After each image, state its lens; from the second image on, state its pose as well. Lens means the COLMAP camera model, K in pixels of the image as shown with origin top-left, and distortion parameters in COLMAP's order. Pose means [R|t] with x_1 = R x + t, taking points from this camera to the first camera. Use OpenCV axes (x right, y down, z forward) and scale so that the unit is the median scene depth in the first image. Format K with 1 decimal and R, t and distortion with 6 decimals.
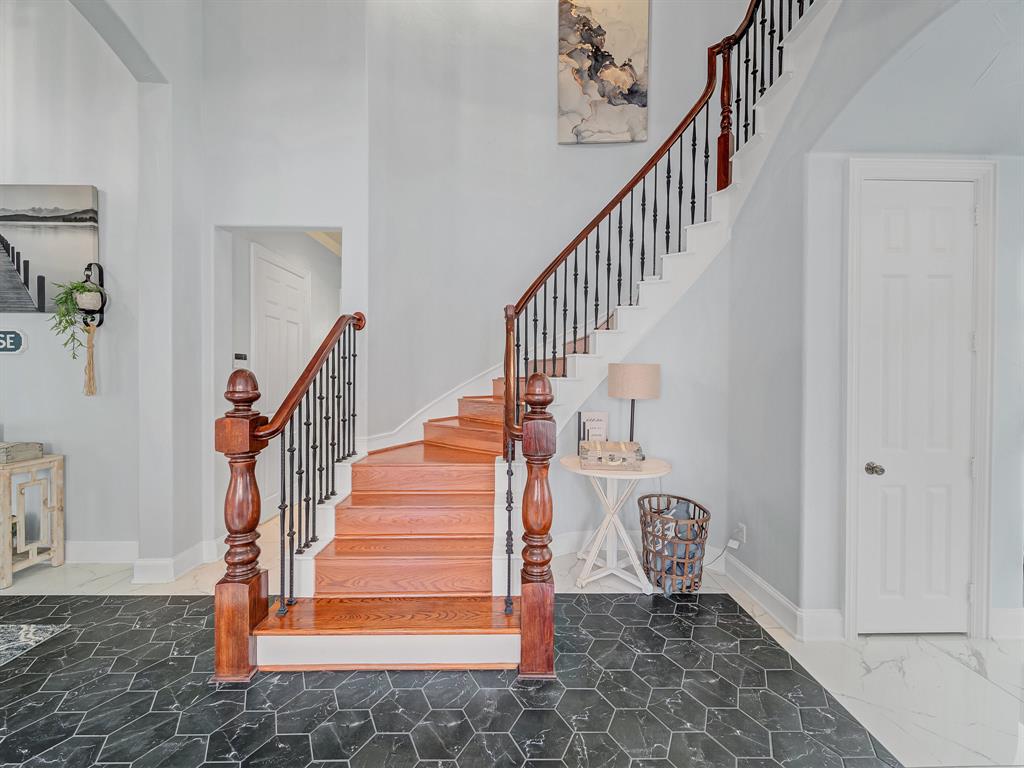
lens RADIAL K [[399.8, 0, 515.0], [0, 399.8, 382.1], [0, 0, 1]] dist [-0.000518, -0.001129]
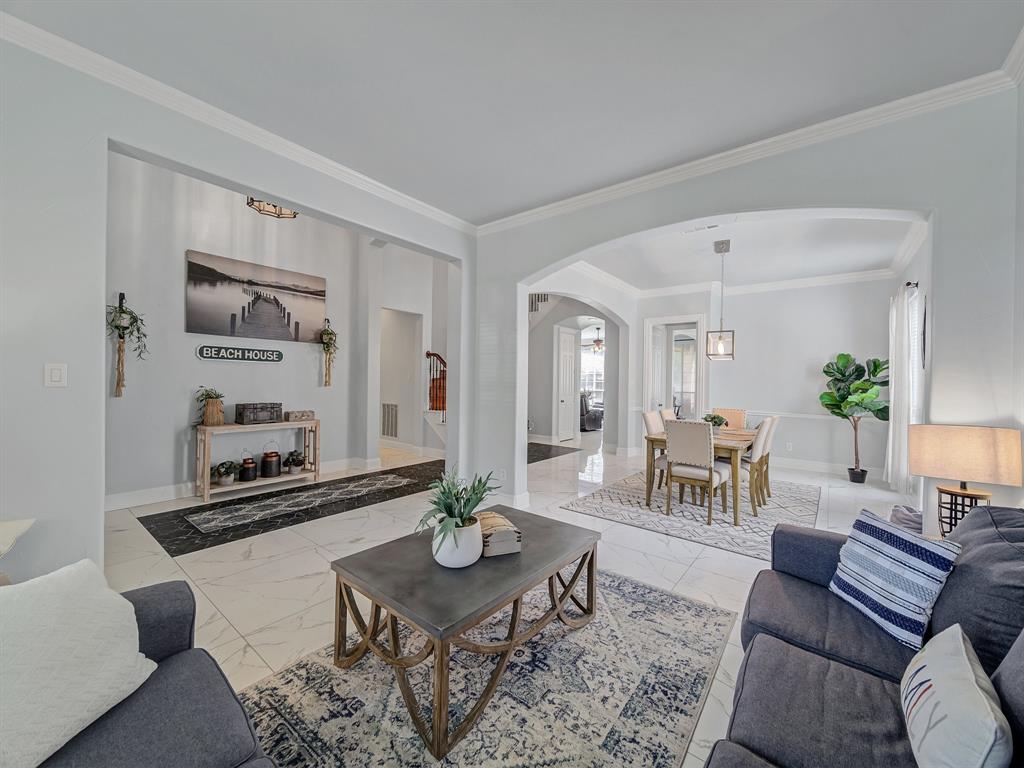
lens RADIAL K [[399.8, 0, 512.4], [0, 399.8, 381.7], [0, 0, 1]] dist [-0.000518, -0.001129]
pose [[0.642220, 0.000479, 0.766520, -1.806174], [-0.001410, 0.999999, 0.000557, 0.007617], [-0.766519, -0.001438, 0.642220, -0.874040]]
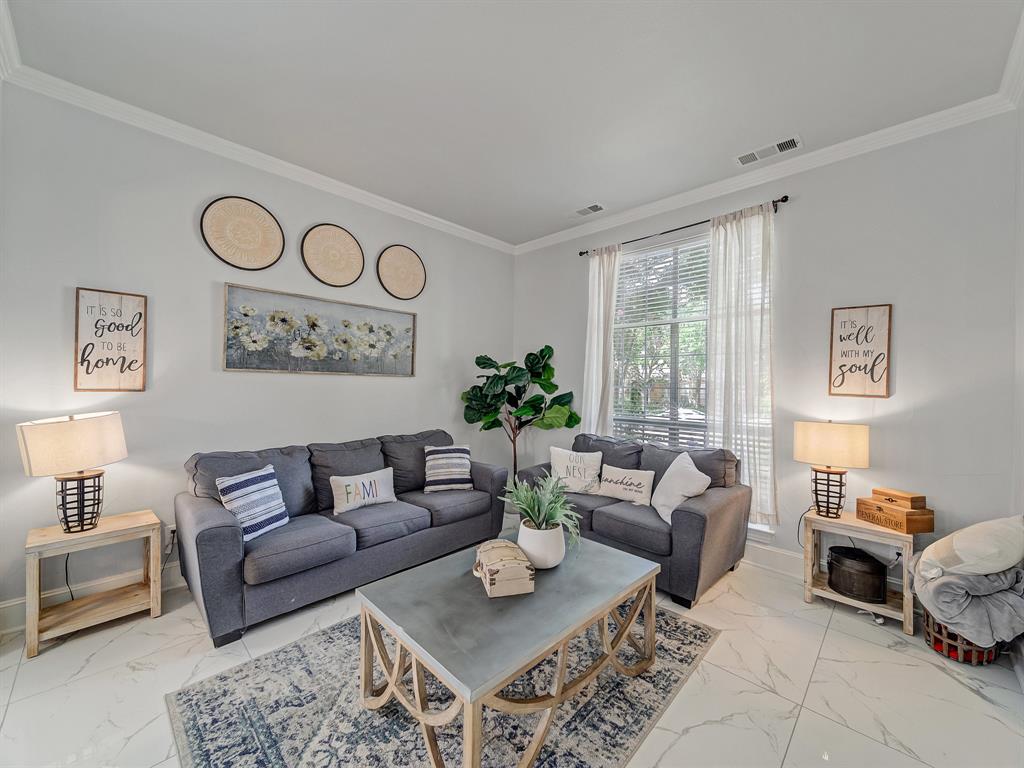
lens RADIAL K [[399.8, 0, 511.9], [0, 399.8, 382.1], [0, 0, 1]] dist [-0.000518, -0.001129]
pose [[-0.719629, -0.020530, -0.694055, -0.904497], [-0.031179, 0.999510, 0.002763, -0.000378], [0.693658, 0.023628, -0.719916, 0.009117]]
